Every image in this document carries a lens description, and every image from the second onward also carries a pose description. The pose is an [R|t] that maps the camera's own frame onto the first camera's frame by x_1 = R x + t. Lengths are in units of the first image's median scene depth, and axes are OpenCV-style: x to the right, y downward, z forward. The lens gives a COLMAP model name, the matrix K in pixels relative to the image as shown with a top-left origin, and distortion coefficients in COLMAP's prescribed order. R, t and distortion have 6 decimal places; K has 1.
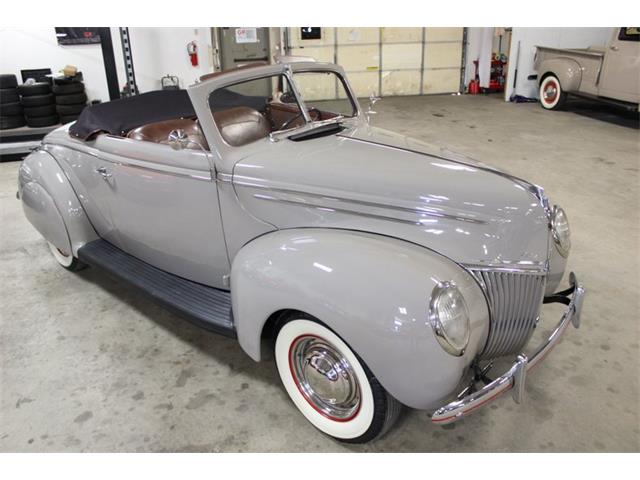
lens RADIAL K [[533.9, 0, 320.0], [0, 533.9, 240.0], [0, 0, 1]] dist [-0.158214, 0.145426]
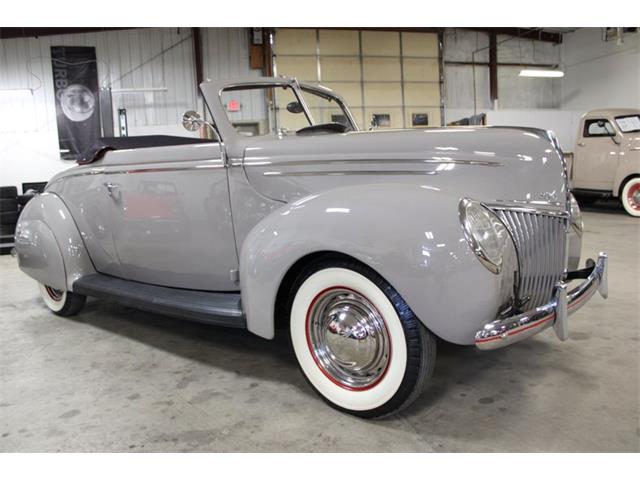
lens RADIAL K [[530.6, 0, 323.2], [0, 530.6, 239.7], [0, 0, 1]] dist [-0.162746, 0.149205]
pose [[0.999044, -0.026069, 0.035087, -0.039188], [0.034563, 0.962529, -0.268966, 0.222669], [-0.026760, 0.269922, 0.962510, 0.057139]]
